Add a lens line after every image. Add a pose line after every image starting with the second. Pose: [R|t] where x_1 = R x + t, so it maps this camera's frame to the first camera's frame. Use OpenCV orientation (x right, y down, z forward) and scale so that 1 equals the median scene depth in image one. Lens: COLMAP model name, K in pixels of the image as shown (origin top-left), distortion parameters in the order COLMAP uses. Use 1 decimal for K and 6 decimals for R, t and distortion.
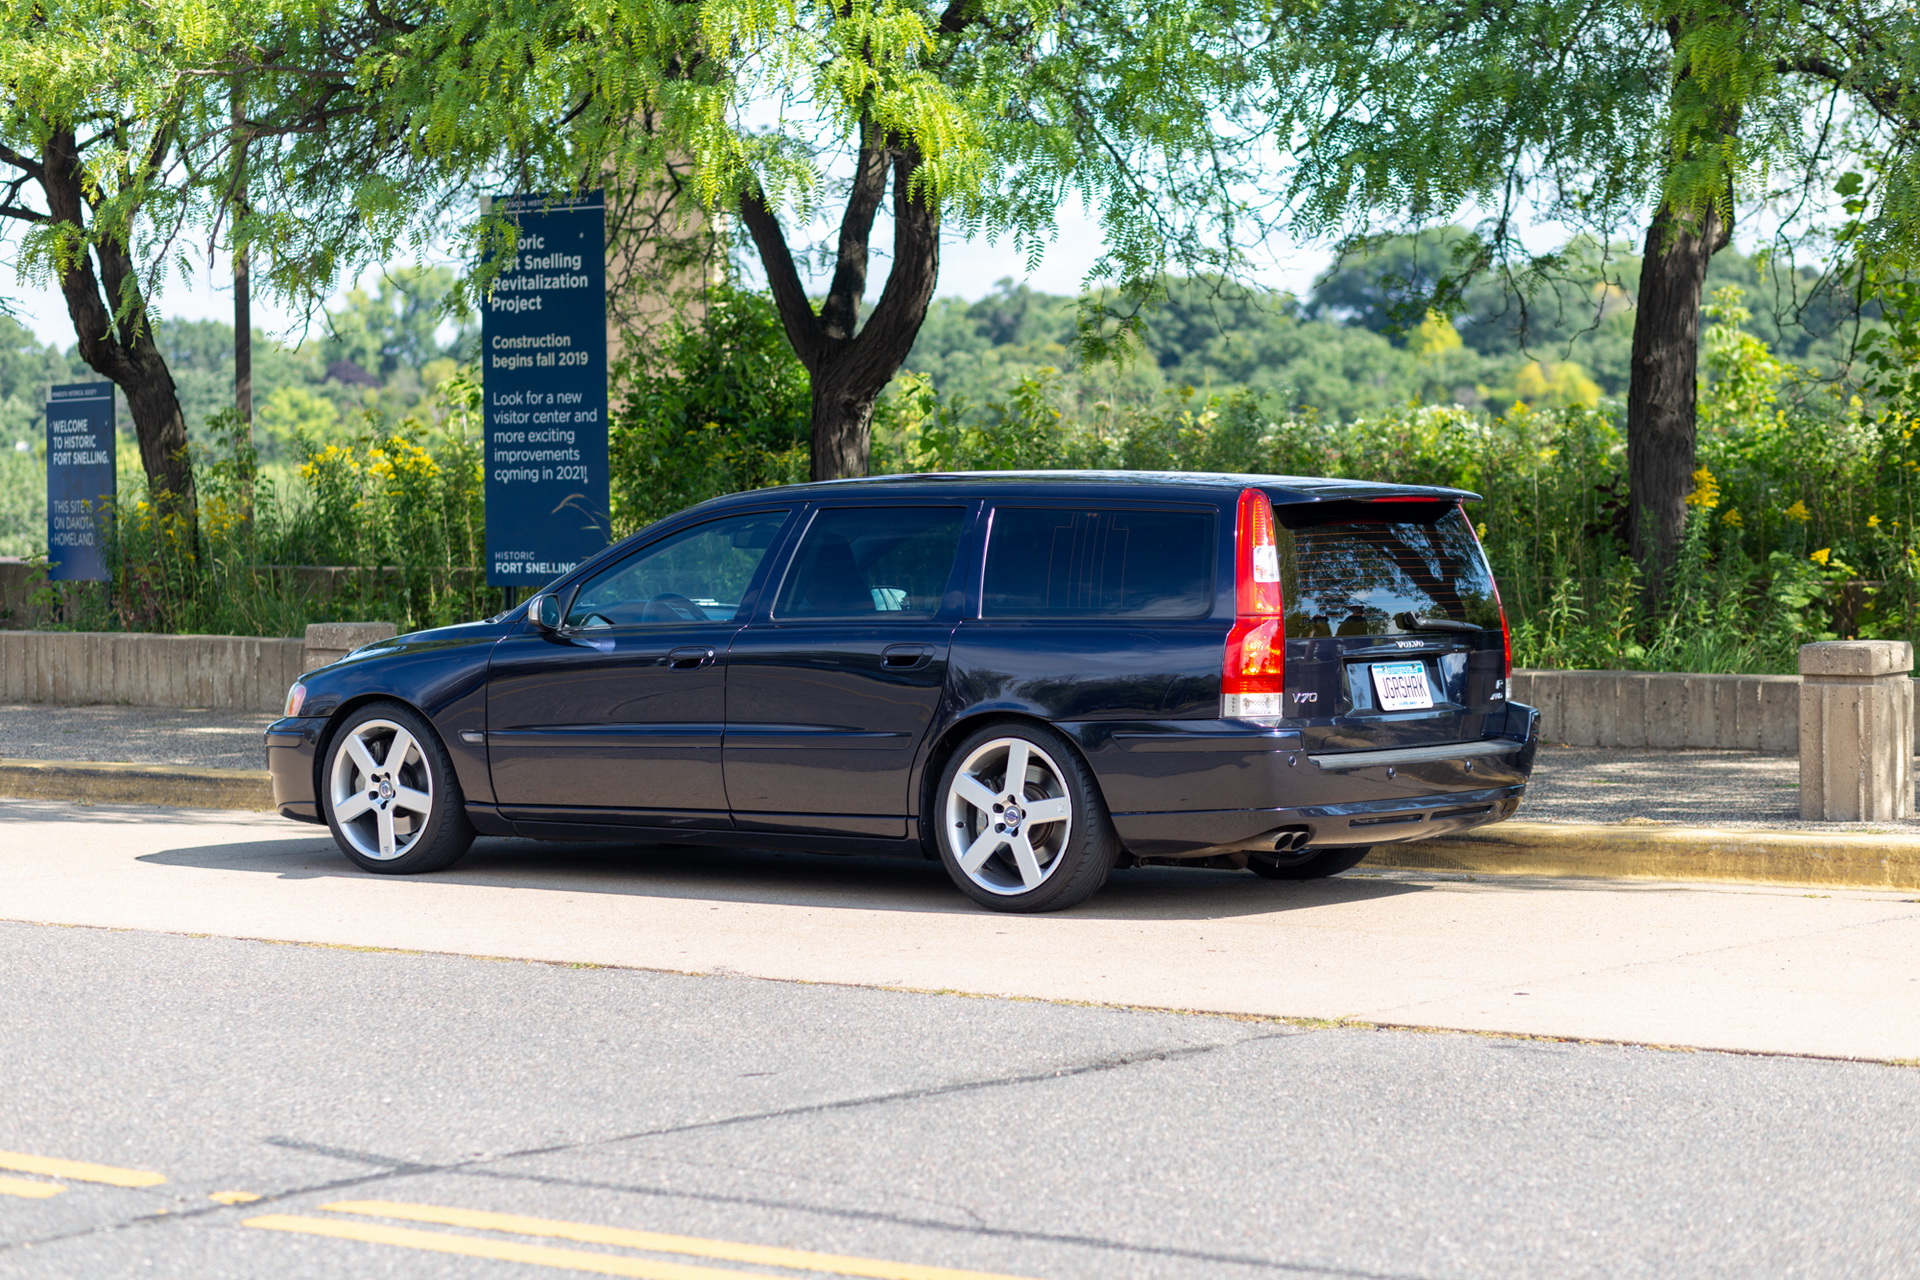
lens RADIAL K [[4451.3, 0, 960.0], [0, 4451.3, 640.0], [0, 0, 1]] dist [-0.001765, 0.165200]
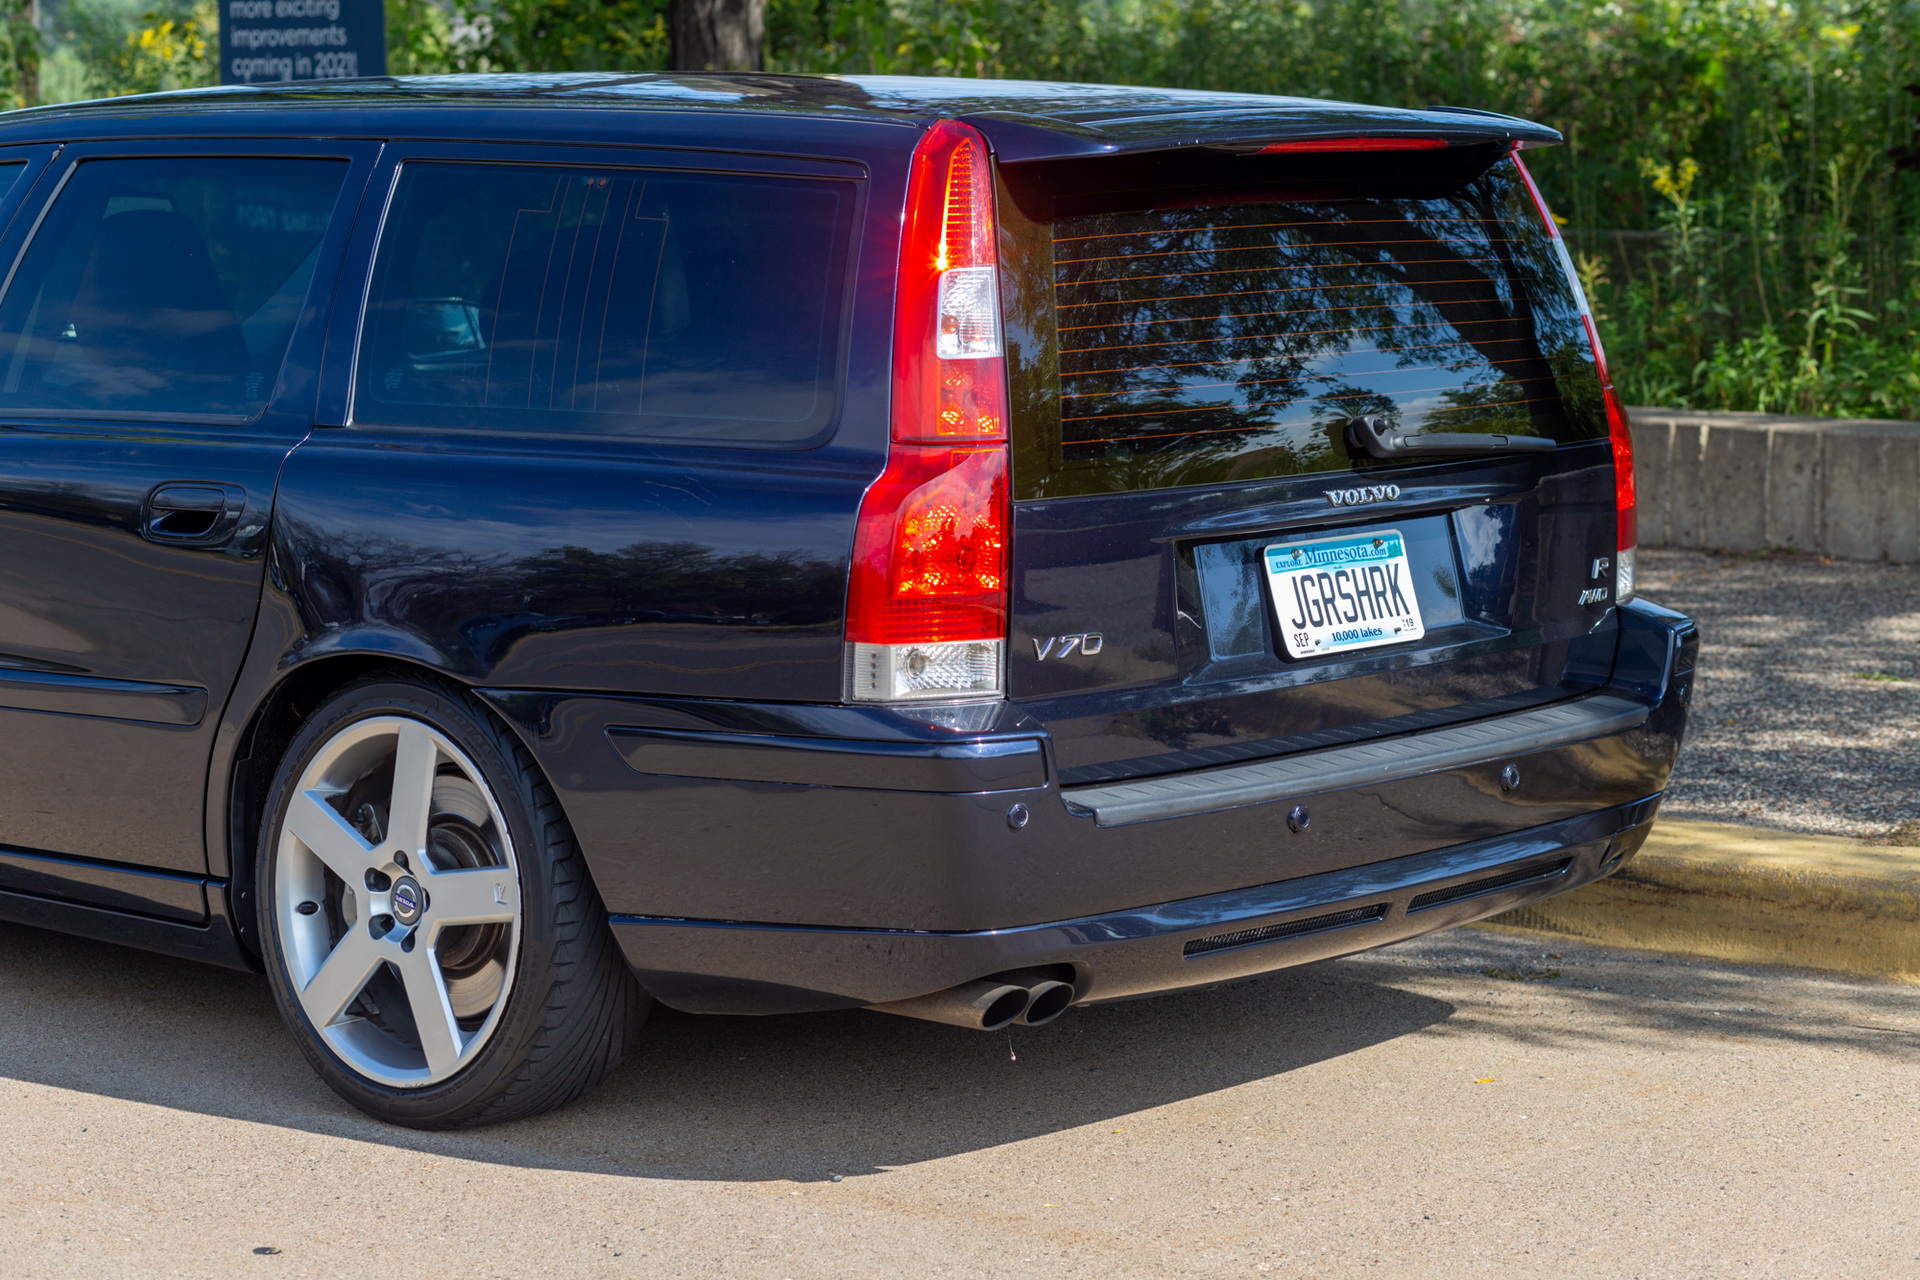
lens RADIAL K [[4451.3, 0, 960.0], [0, 4451.3, 640.0], [0, 0, 1]] dist [-0.001765, 0.165200]
pose [[0.996733, 0.009100, -0.080250, 0.093256], [-0.001540, 0.995593, 0.093765, -0.023580], [0.080750, -0.093335, 0.992355, 0.559941]]
